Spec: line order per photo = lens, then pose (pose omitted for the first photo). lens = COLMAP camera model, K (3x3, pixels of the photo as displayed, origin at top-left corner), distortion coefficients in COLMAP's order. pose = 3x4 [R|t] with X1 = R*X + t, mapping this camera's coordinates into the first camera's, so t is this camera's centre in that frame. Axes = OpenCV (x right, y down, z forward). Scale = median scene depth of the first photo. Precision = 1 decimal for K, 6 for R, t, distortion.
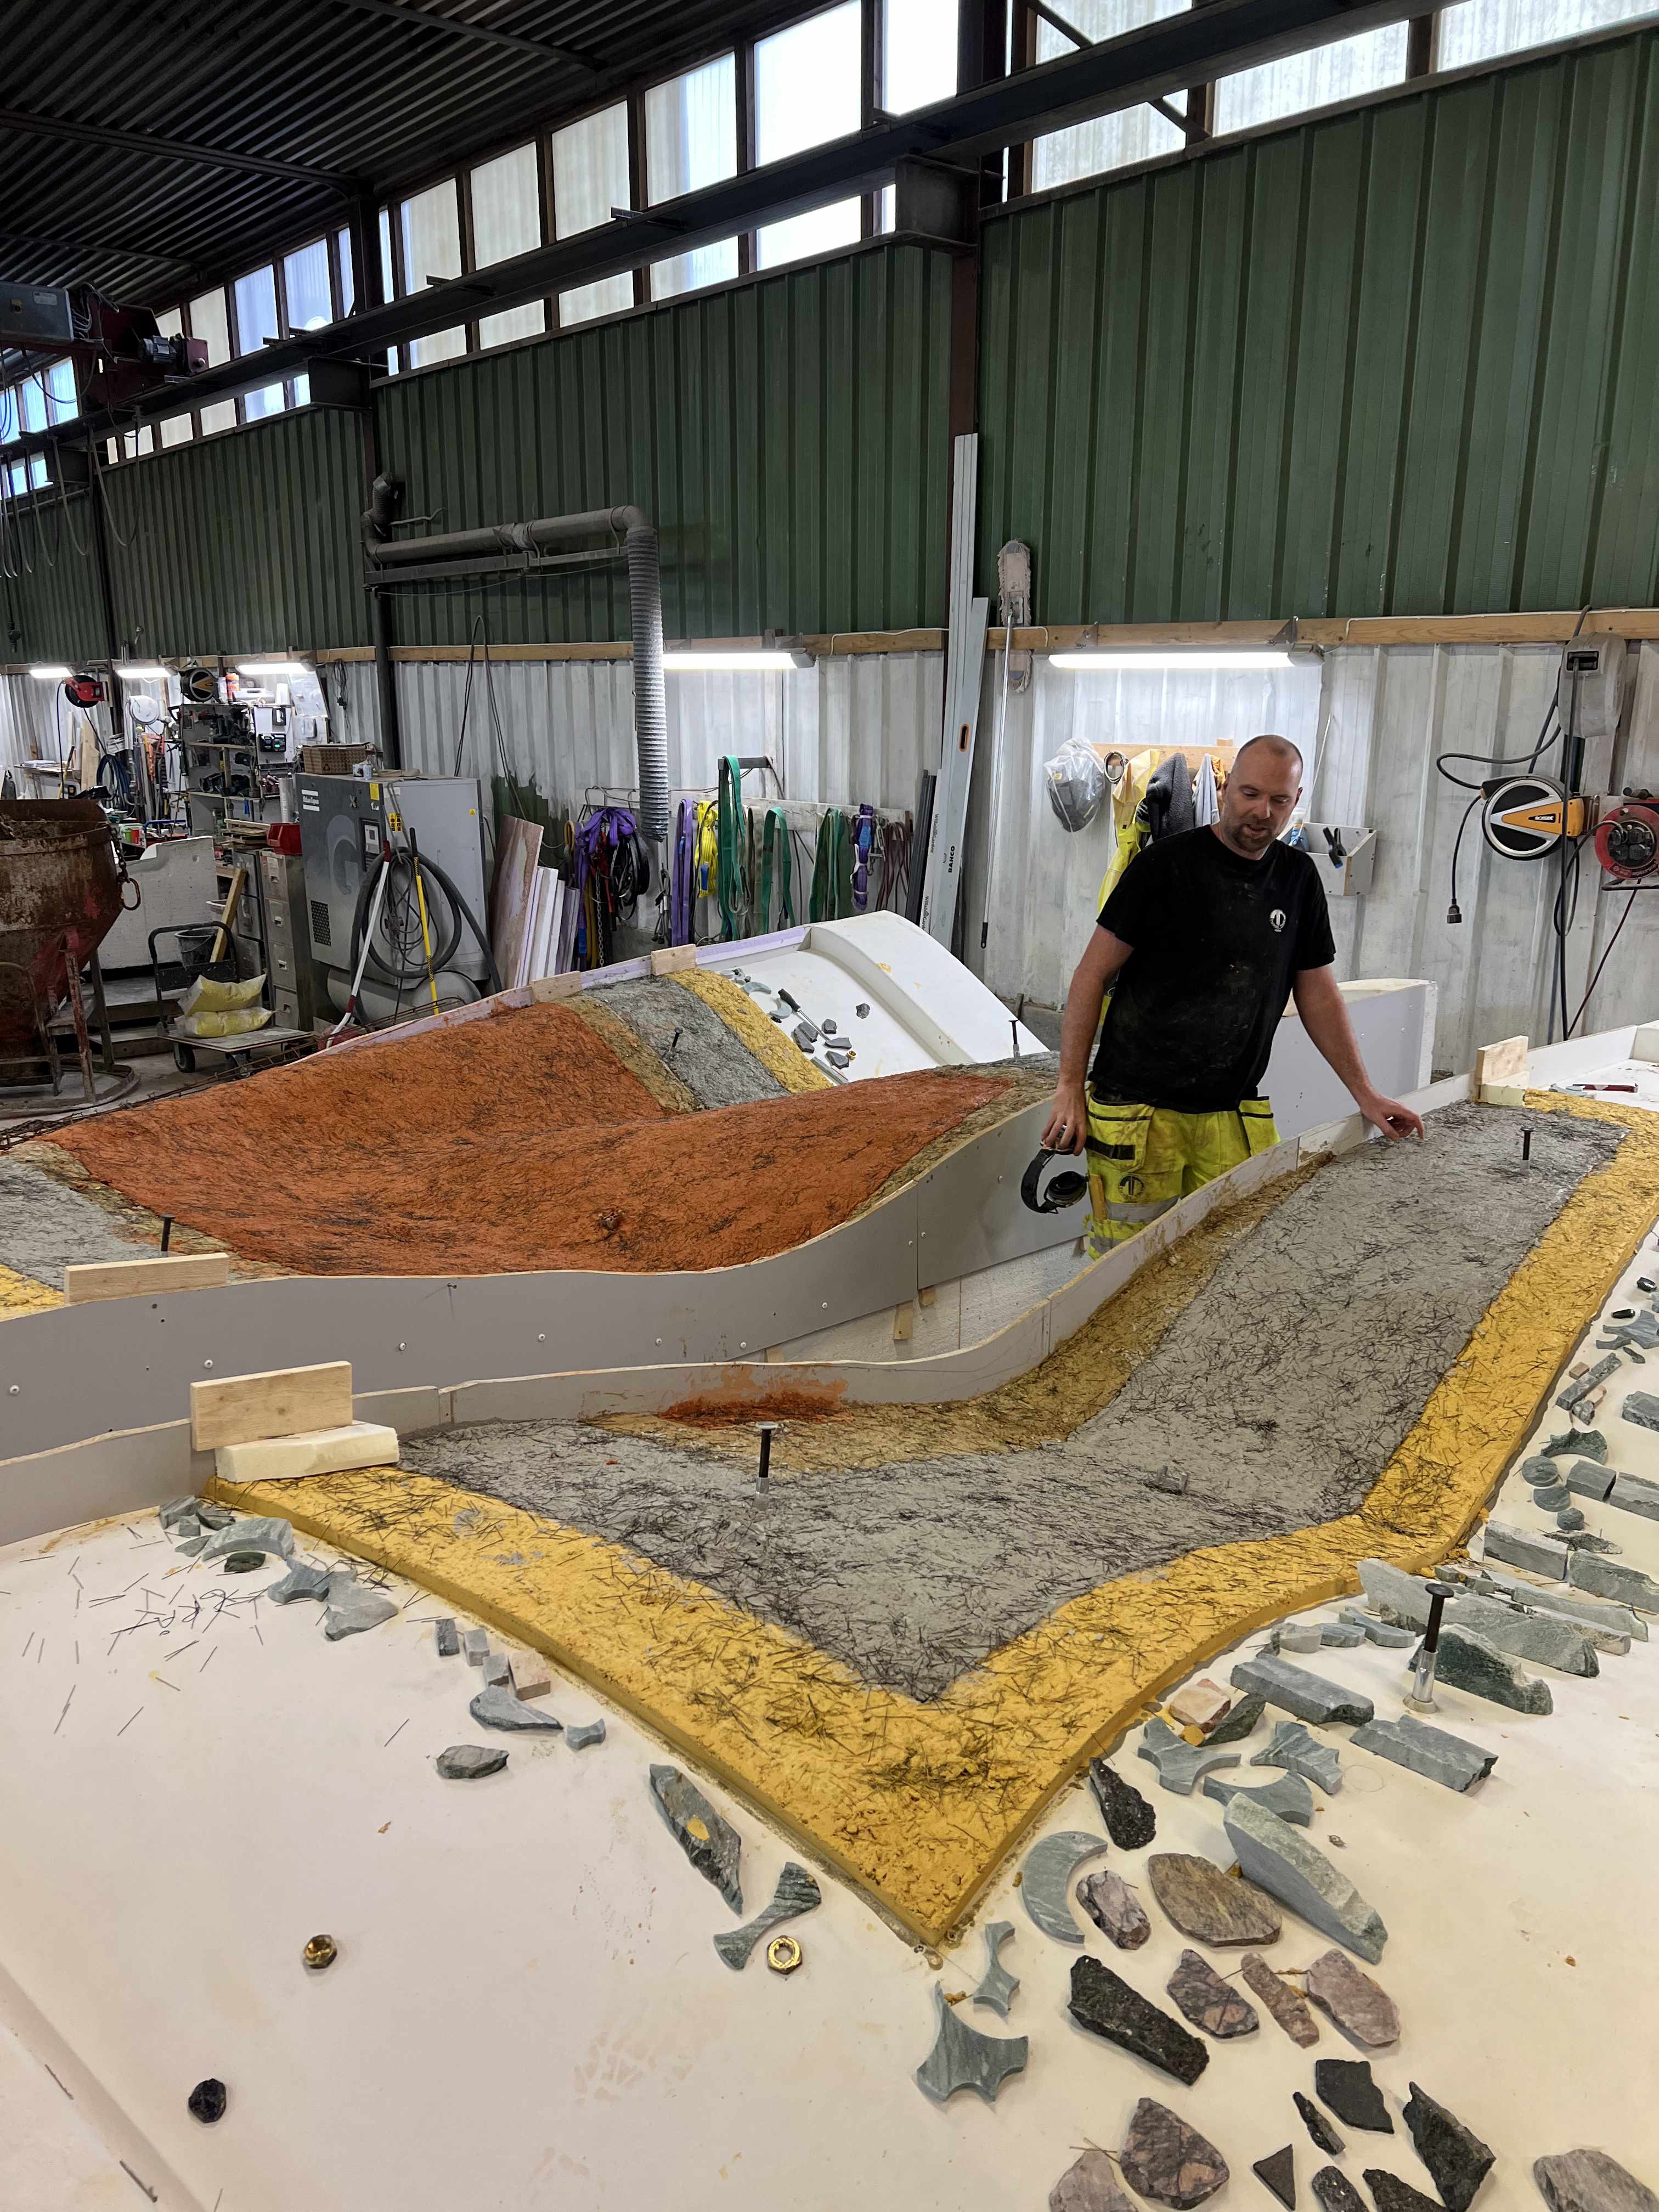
lens RADIAL K [[1708.4, 0, 806.8], [0, 1708.4, 1130.2], [0, 0, 1]] dist [0.048692, -0.068833]
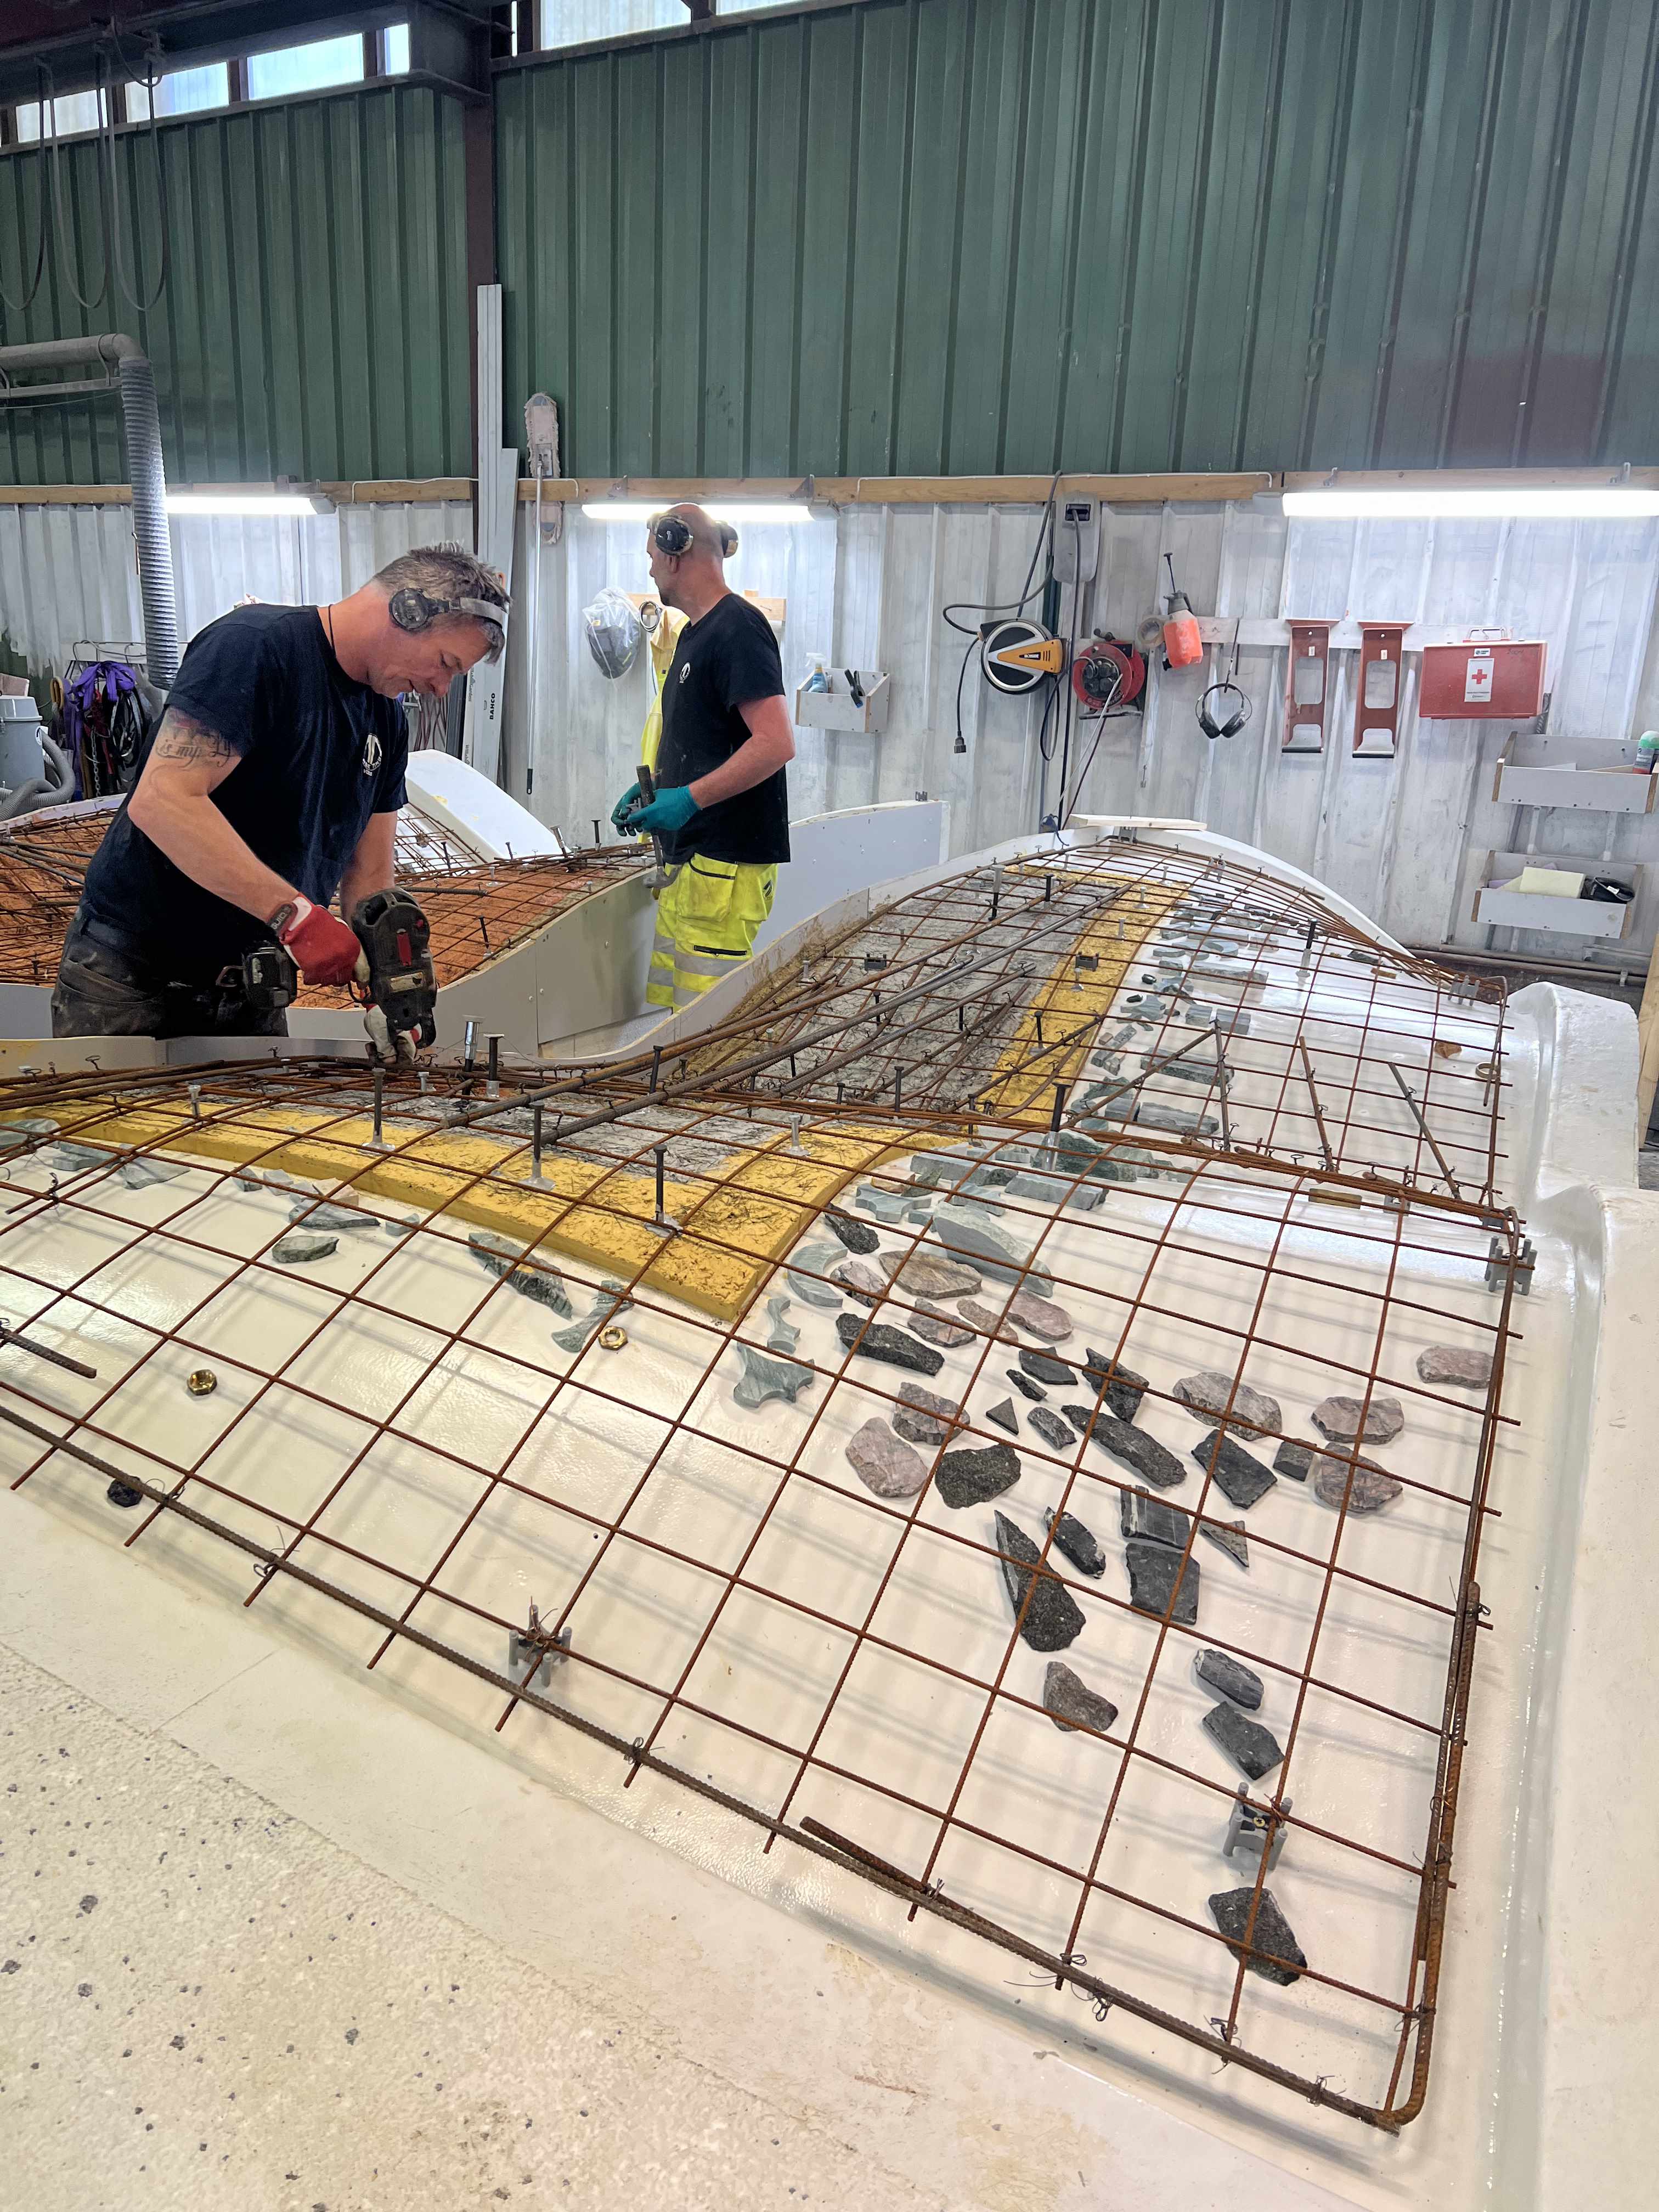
lens RADIAL K [[1708.4, 0, 838.0], [0, 1708.4, 1137.1], [0, 0, 1]] dist [0.048692, -0.068833]
pose [[0.948980, -0.051066, 0.311175, -0.057325], [0.039792, 0.998305, 0.042477, 0.070416], [-0.312816, -0.027927, 0.949403, -0.052928]]
